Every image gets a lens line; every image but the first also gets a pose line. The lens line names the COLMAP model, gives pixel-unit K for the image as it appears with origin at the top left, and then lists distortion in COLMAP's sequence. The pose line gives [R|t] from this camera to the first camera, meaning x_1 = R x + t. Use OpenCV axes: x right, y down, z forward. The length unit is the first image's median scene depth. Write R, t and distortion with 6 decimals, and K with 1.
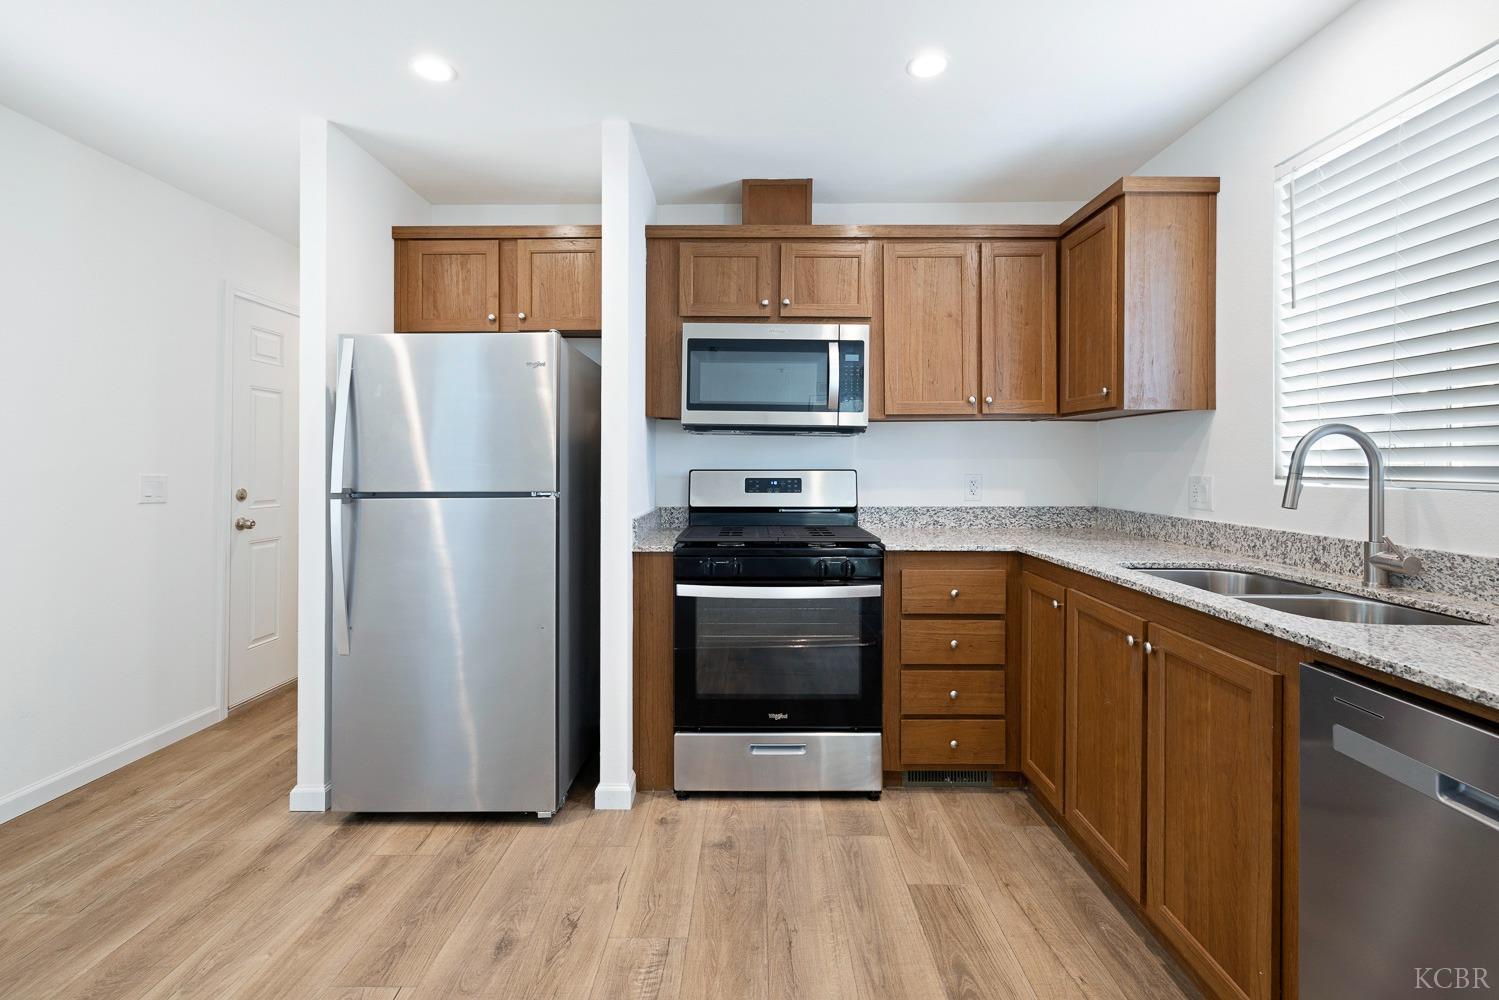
lens RADIAL K [[638.0, 0, 753.5], [0, 638.0, 460.7], [0, 0, 1]] dist [0.001238, 0.001586]
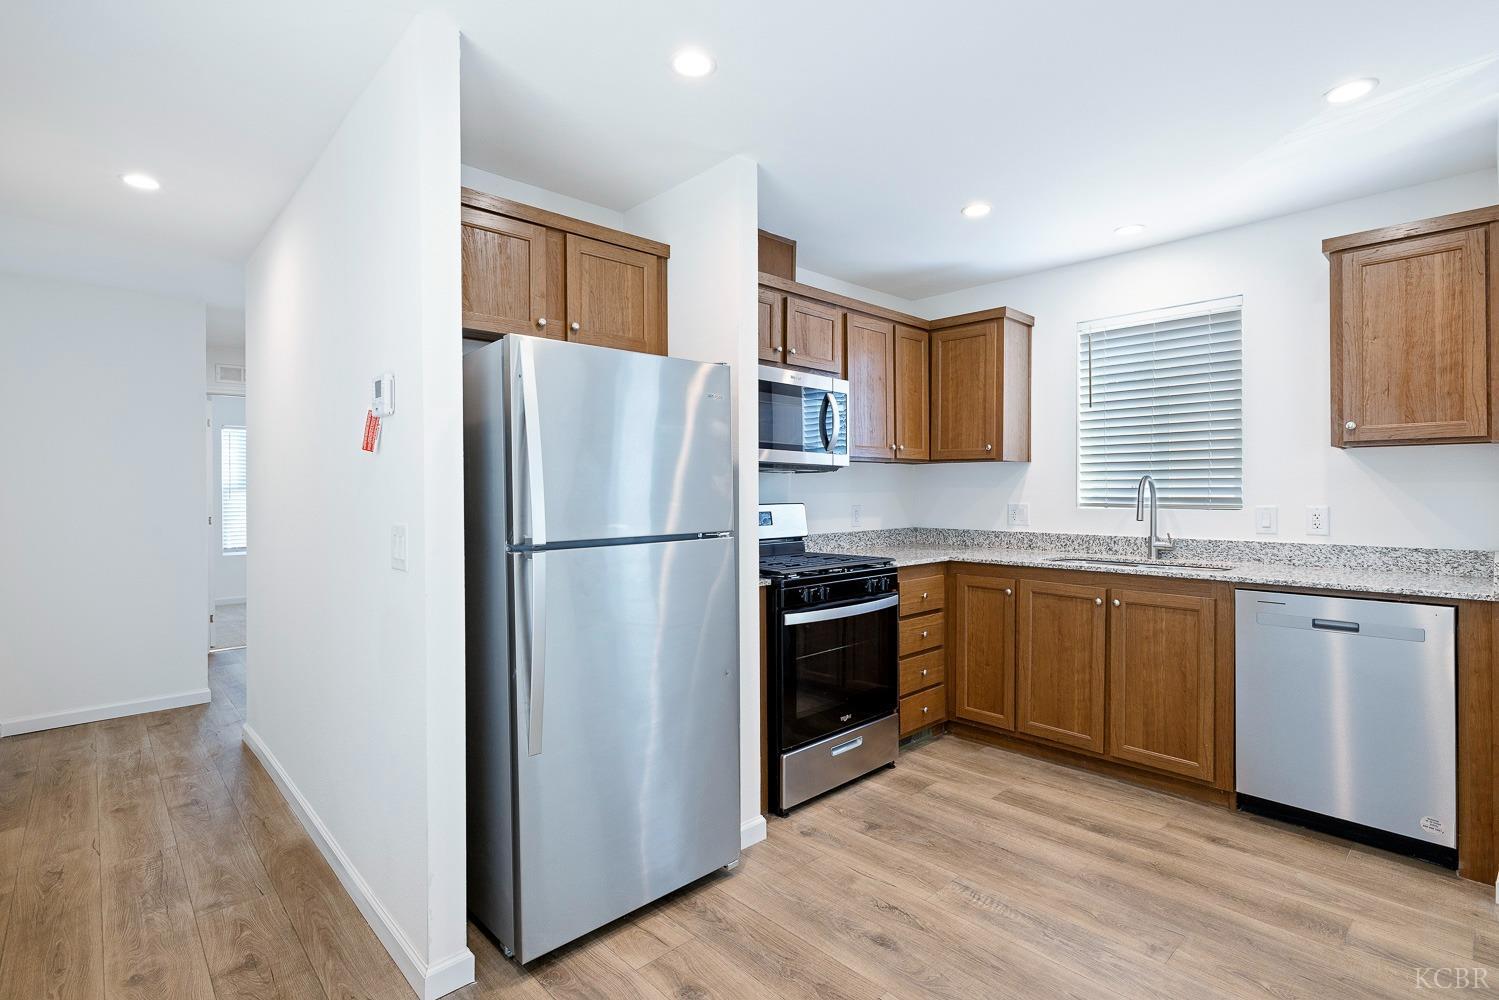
lens RADIAL K [[711.7, 0, 747.4], [0, 711.7, 493.9], [0, 0, 1]] dist [-0.002809, 0.002007]
pose [[0.725320, -0.007363, 0.688372, -0.997411], [0.002348, 0.999963, 0.008222, -0.016303], [-0.688408, -0.004347, 0.725311, 0.195354]]
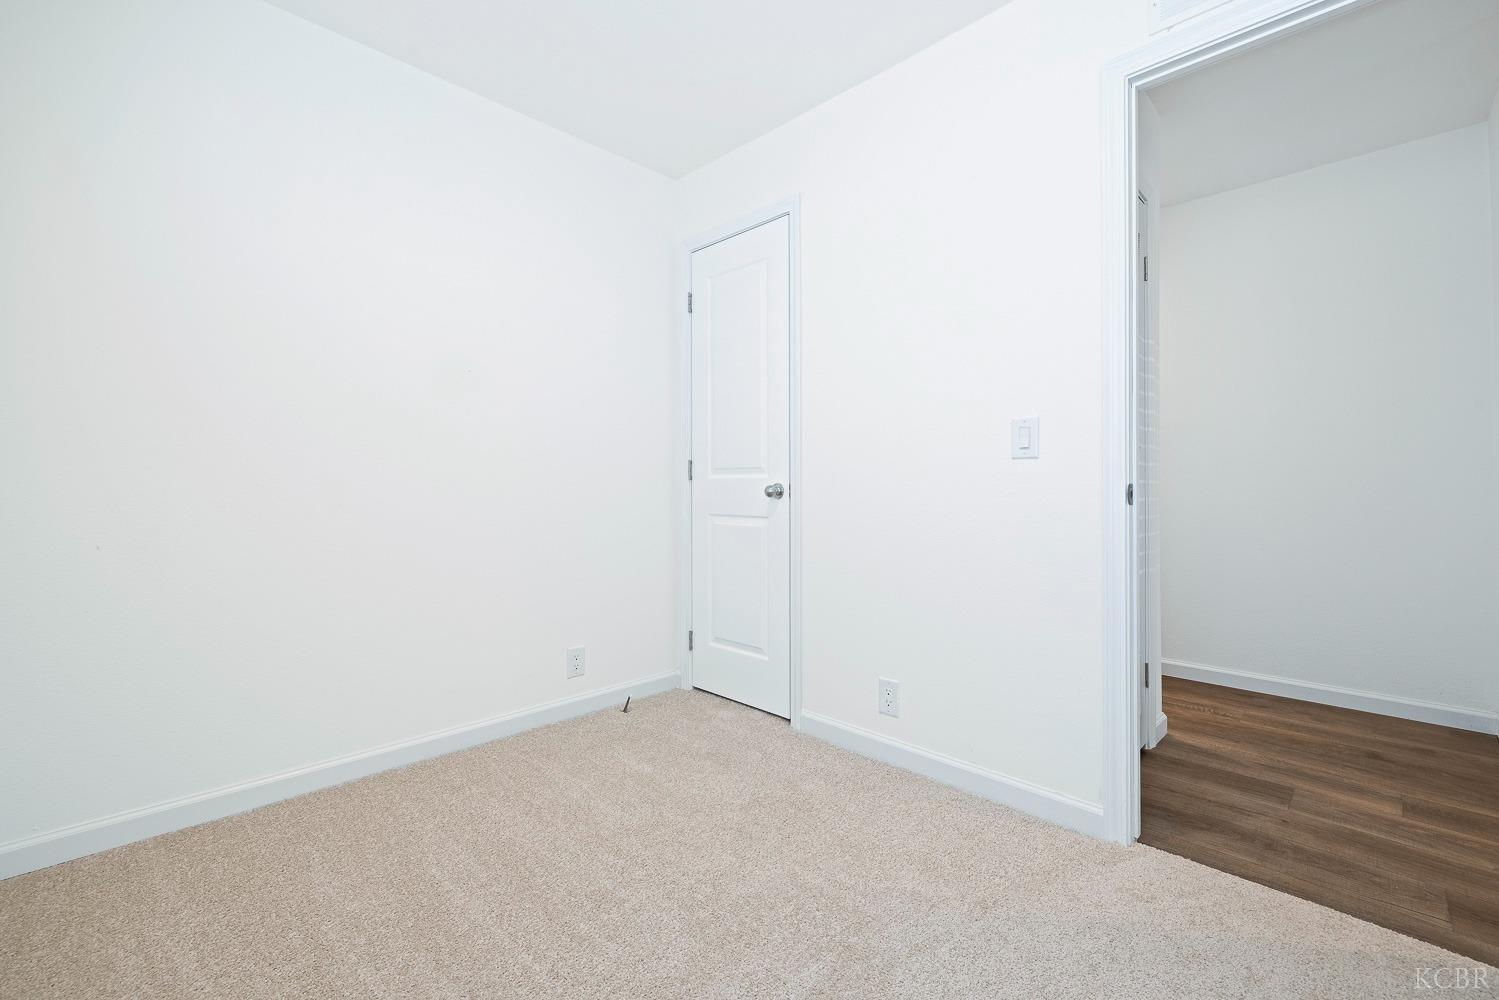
lens RADIAL K [[638.0, 0, 745.1], [0, 638.0, 493.2], [0, 0, 1]] dist [0.001238, 0.001586]
pose [[-0.699200, -0.001176, -0.714925, 1.401672], [-0.003001, 0.999995, 0.001290, 0.121992], [0.714919, 0.003048, -0.699200, 0.897302]]
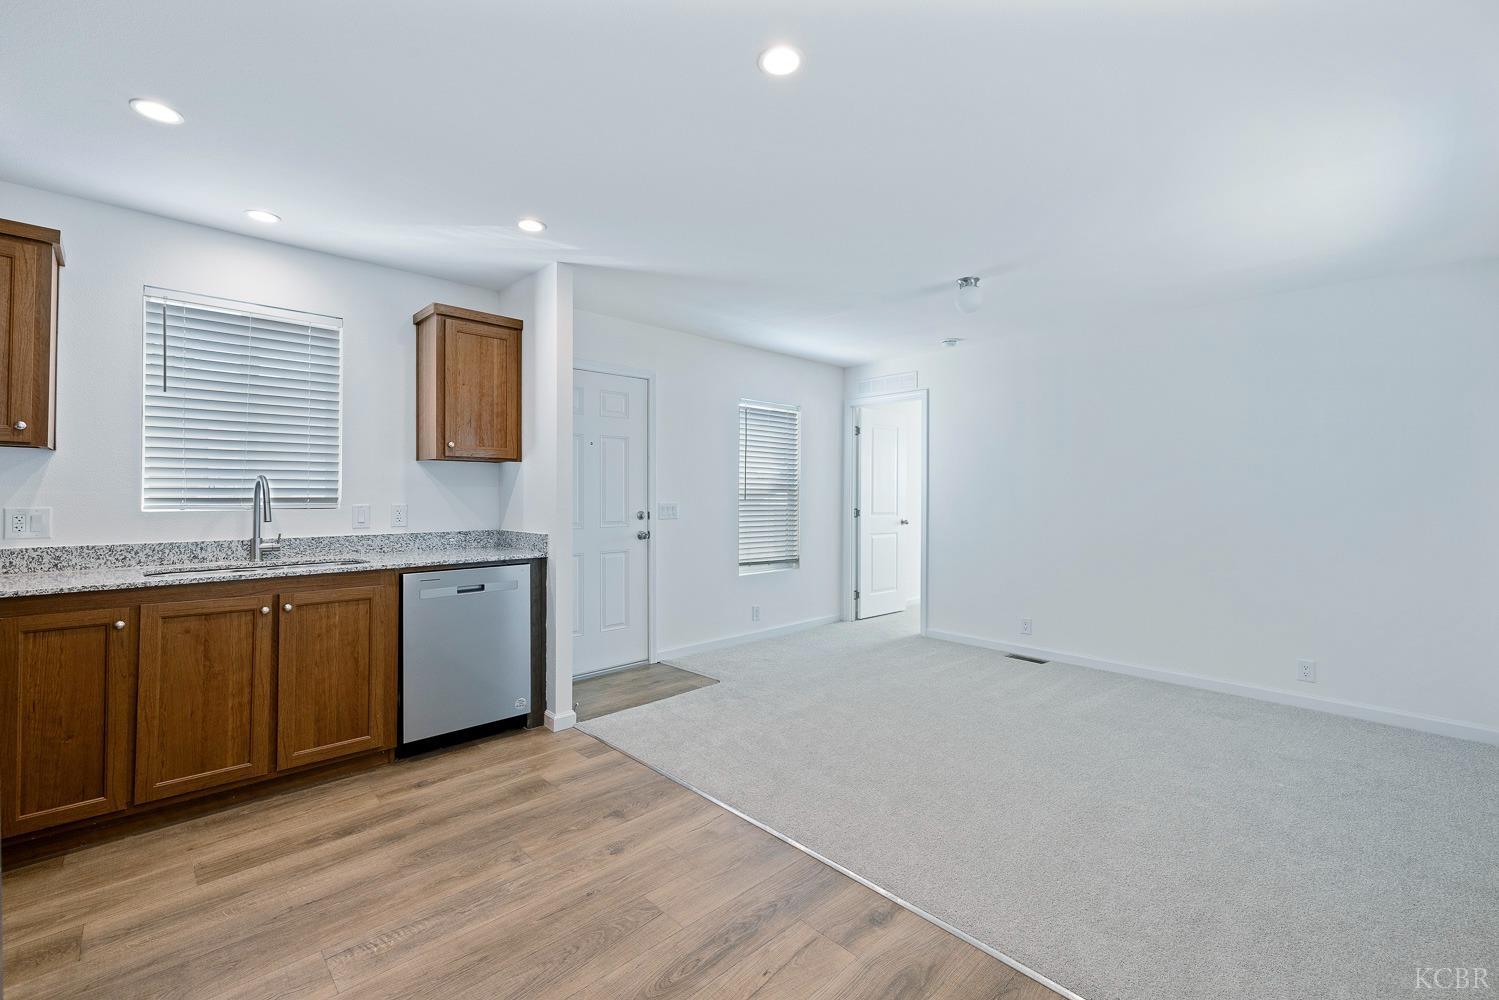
lens RADIAL K [[638.0, 0, 753.0], [0, 638.0, 491.6], [0, 0, 1]] dist [0.001238, 0.001586]
pose [[-0.701691, -0.000808, 0.712481, -0.983153], [-0.005892, 0.999972, -0.004669, -0.007163], [-0.712457, -0.007474, -0.701675, 0.898385]]
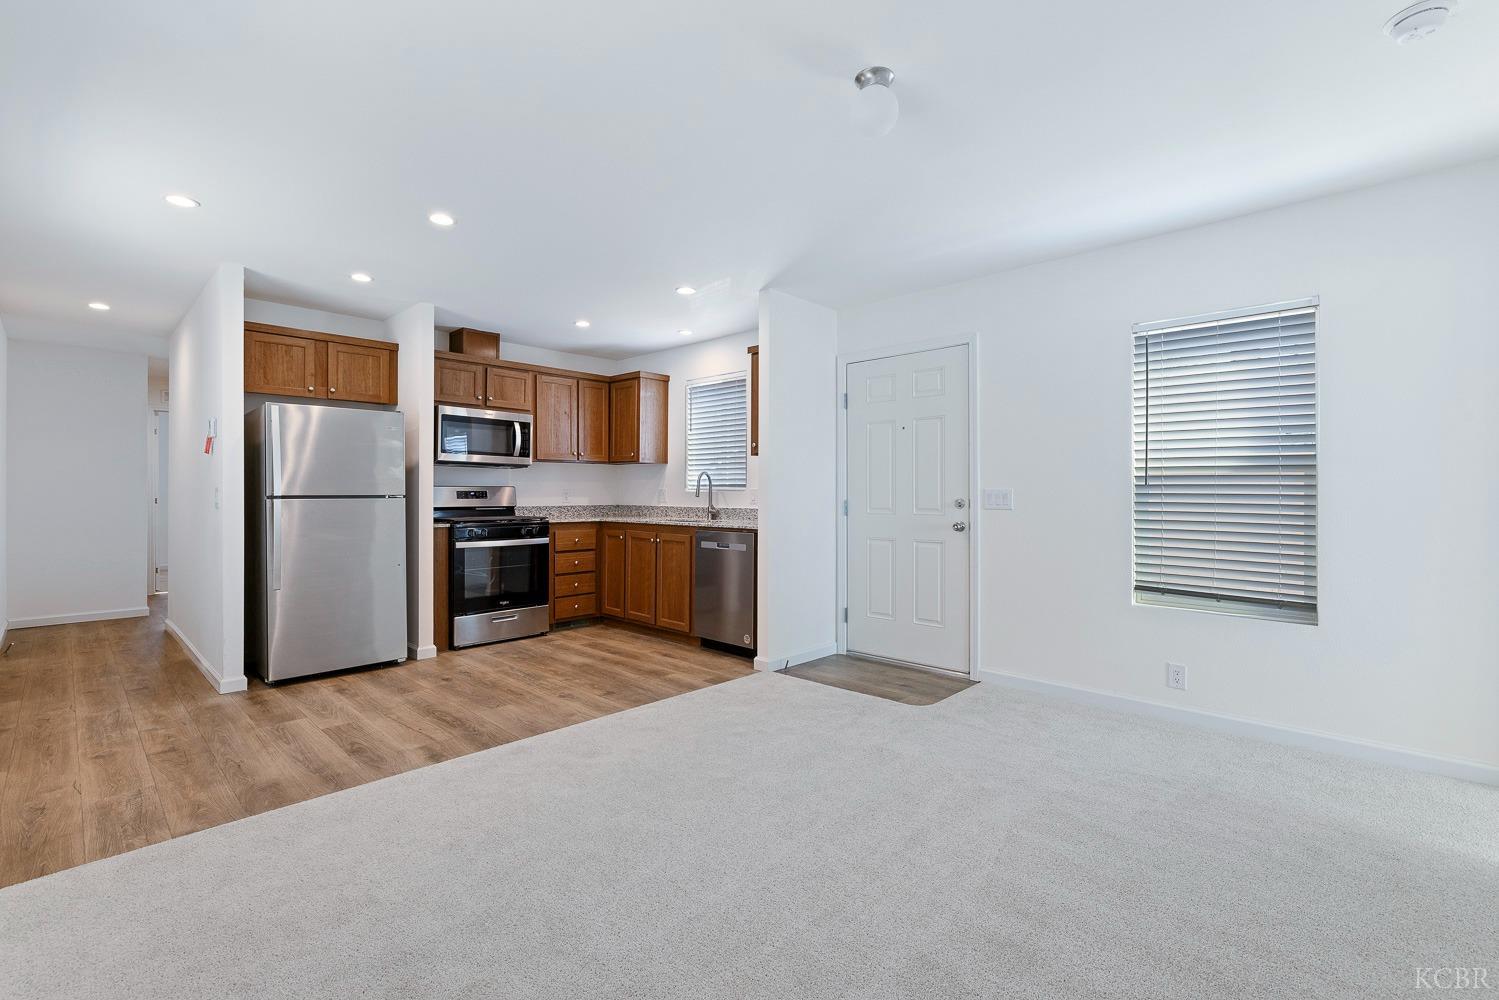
lens RADIAL K [[665.4, 0, 744.0], [0, 665.4, 494.3], [0, 0, 1]] dist [-0.000465, 0.000933]
pose [[0.691900, -0.001117, 0.721992, -1.018937], [-0.004810, 0.999969, 0.006156, 0.027521], [-0.721977, -0.007733, 0.691874, -1.103206]]
